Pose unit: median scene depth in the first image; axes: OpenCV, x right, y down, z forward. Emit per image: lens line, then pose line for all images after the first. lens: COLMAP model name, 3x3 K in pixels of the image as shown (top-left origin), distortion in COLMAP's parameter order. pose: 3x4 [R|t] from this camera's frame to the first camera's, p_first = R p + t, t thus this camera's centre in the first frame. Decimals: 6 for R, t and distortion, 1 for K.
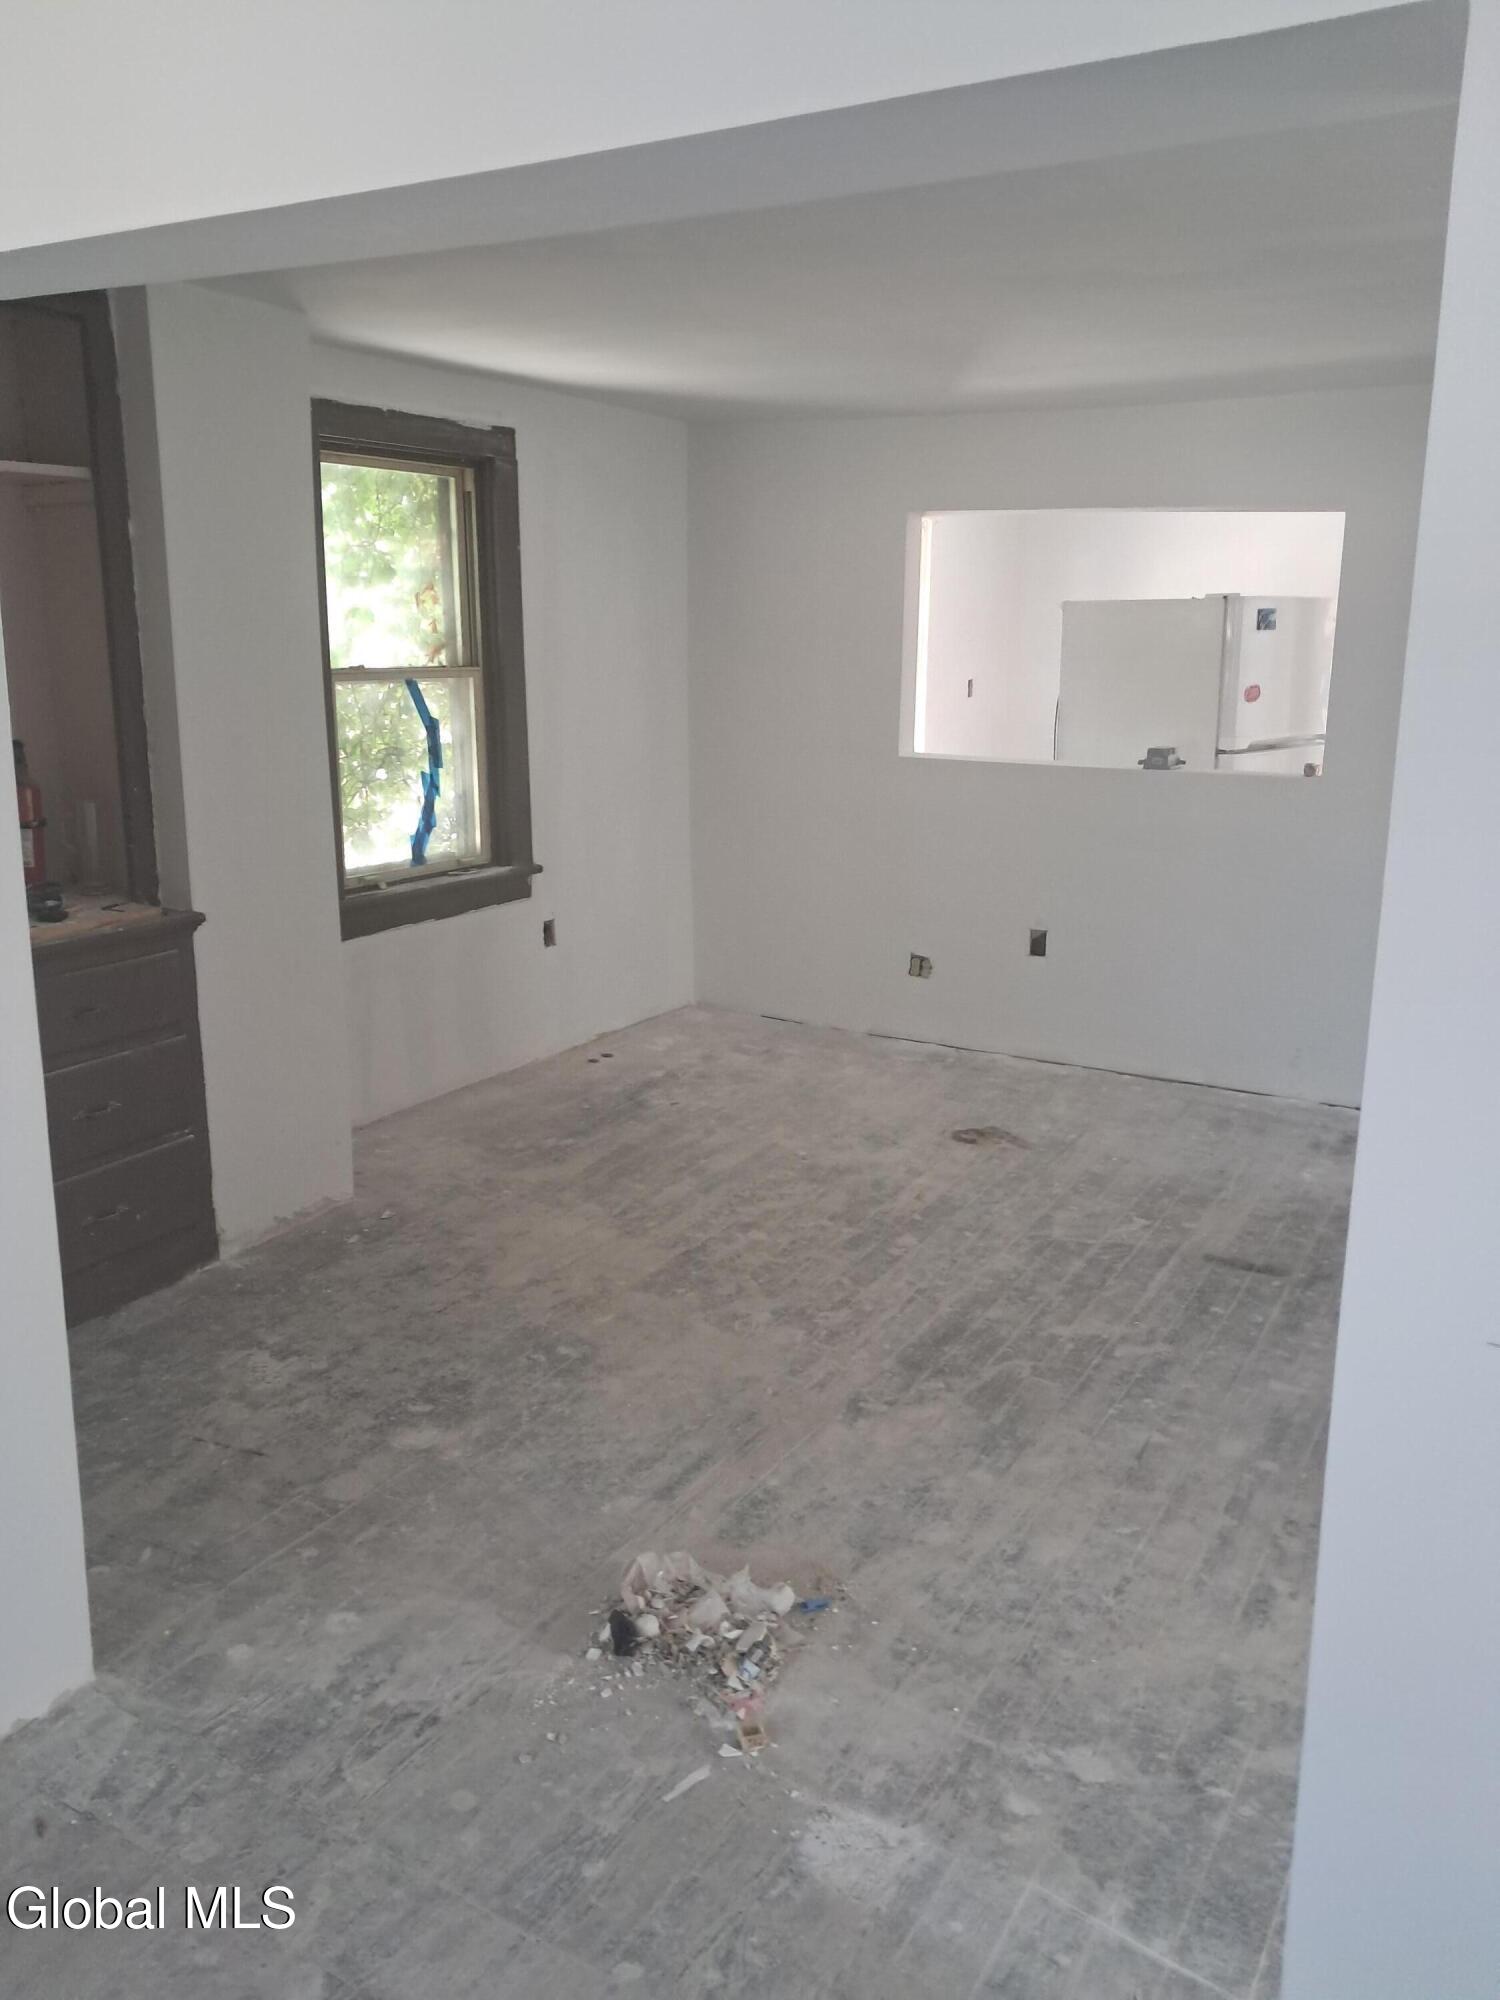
lens RADIAL K [[1596.9, 0, 752.5], [0, 1596.9, 1002.4], [0, 0, 1]] dist [0.004883, -0.020734]
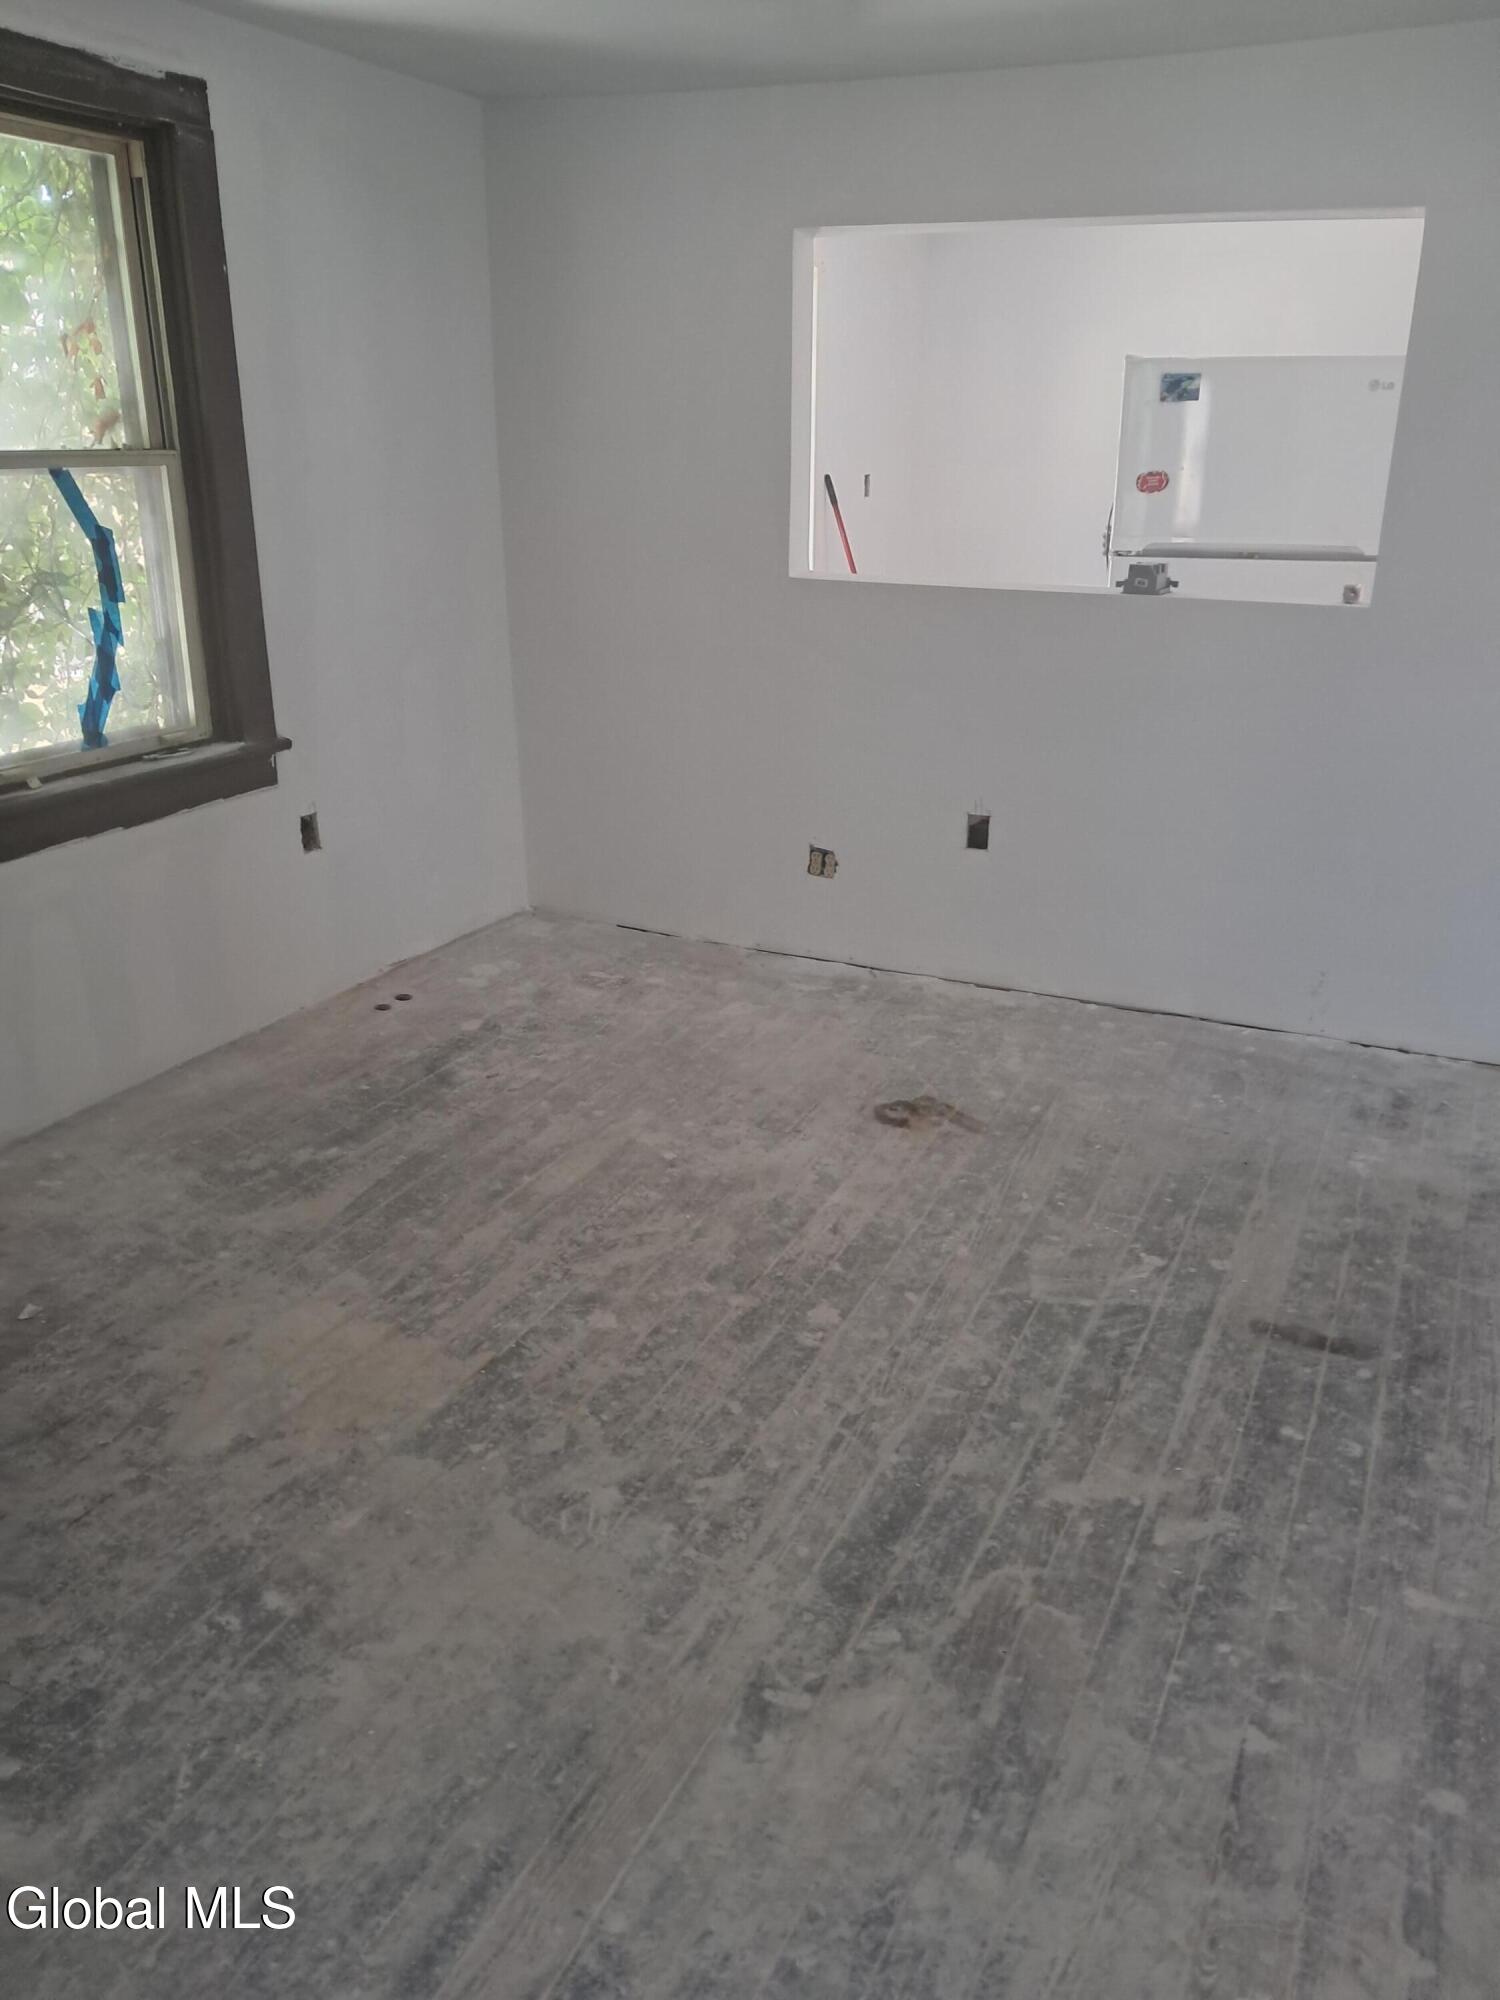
lens RADIAL K [[1596.9, 0, 800.8], [0, 1596.9, 1022.1], [0, 0, 1]] dist [0.004883, -0.020734]
pose [[0.994296, -0.034688, 0.100855, 0.022157], [0.021990, 0.991989, 0.124394, -0.057181], [-0.104362, -0.121466, 0.987094, 0.333358]]
